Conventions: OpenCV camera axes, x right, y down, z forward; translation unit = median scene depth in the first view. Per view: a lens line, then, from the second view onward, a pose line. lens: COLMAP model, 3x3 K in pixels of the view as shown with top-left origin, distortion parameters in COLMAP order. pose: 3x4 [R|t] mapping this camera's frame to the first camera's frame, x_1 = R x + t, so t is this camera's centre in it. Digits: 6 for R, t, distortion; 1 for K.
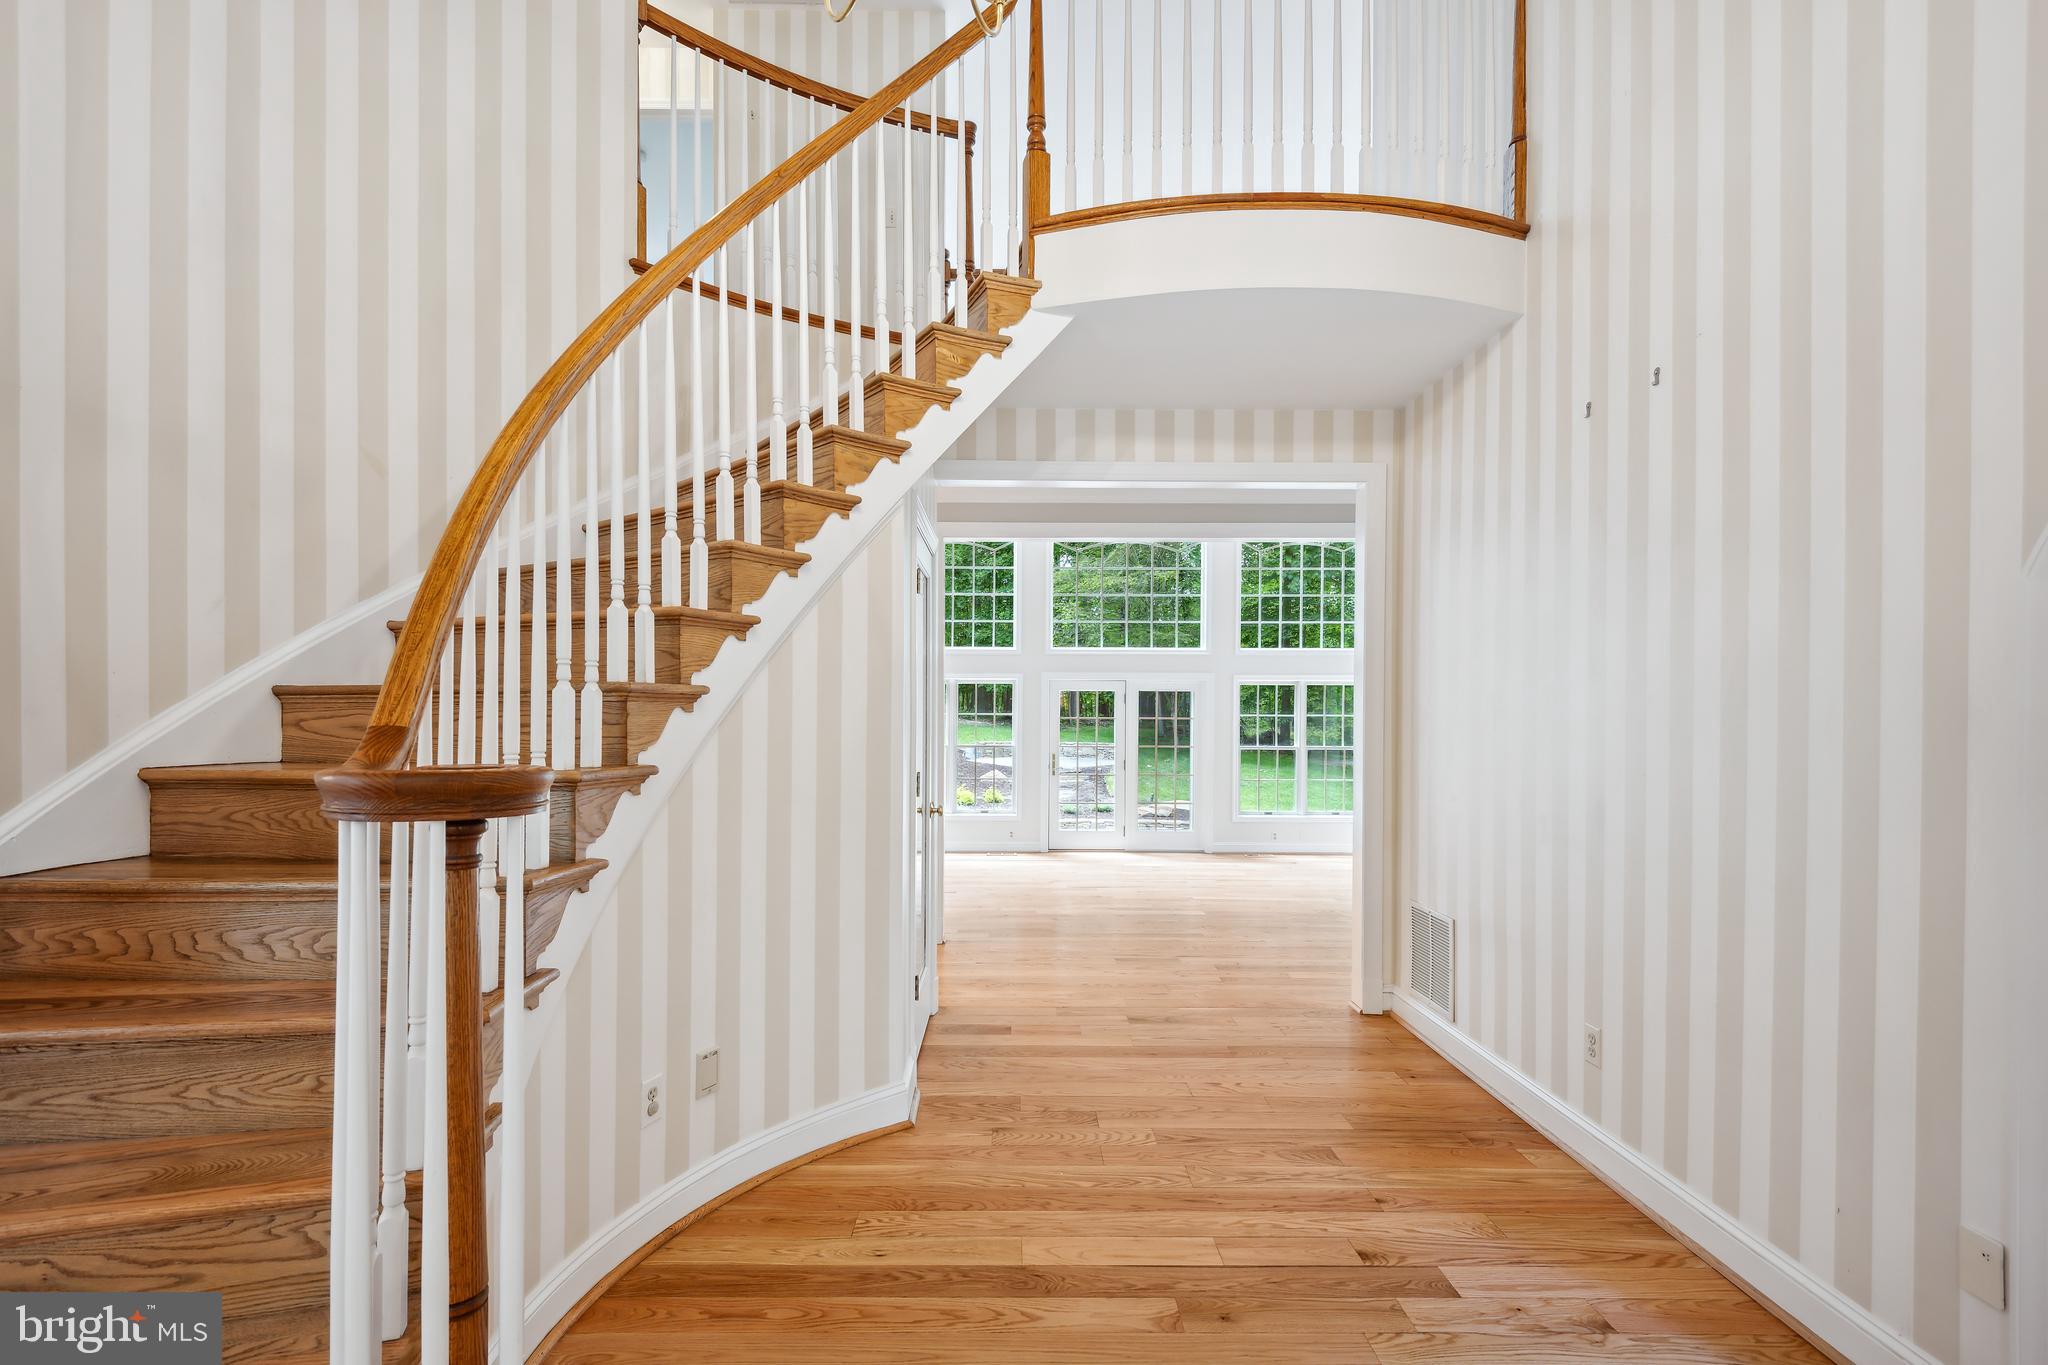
lens RADIAL K [[965.9, 0, 1024.0], [0, 965.9, 682.5], [0, 0, 1]] dist [0.018710, -0.008354]
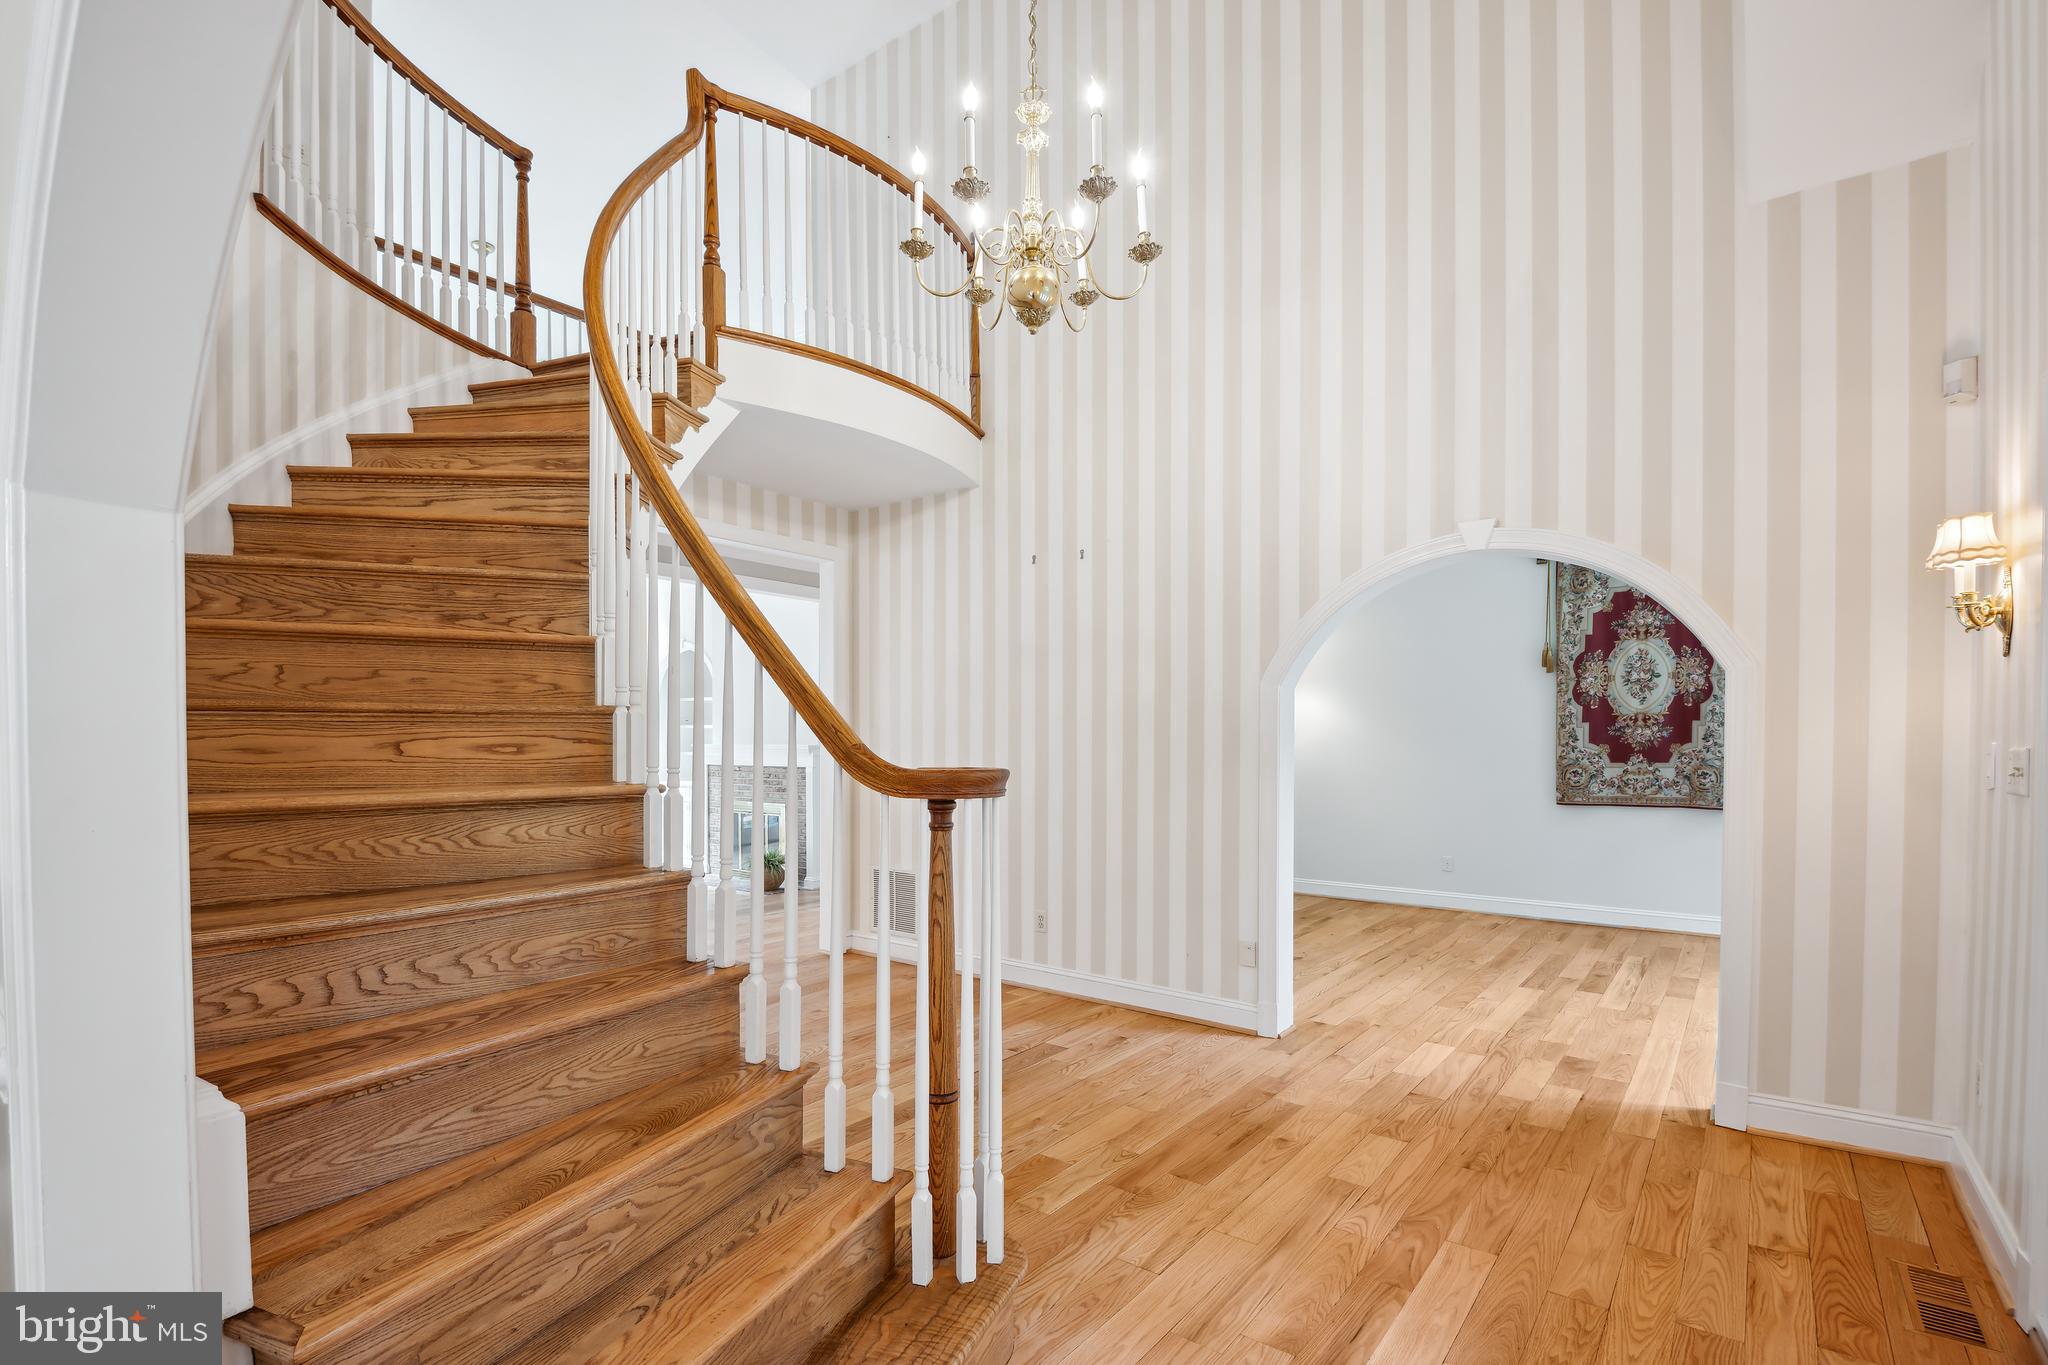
lens RADIAL K [[961.8, 0, 1016.3], [0, 961.8, 687.4], [0, 0, 1]] dist [0.000253, -0.018237]
pose [[0.617754, 0.035904, 0.785551, -1.054077], [-0.024328, 0.999352, -0.026545, -0.002777], [-0.785995, -0.002712, 0.618227, -0.048116]]
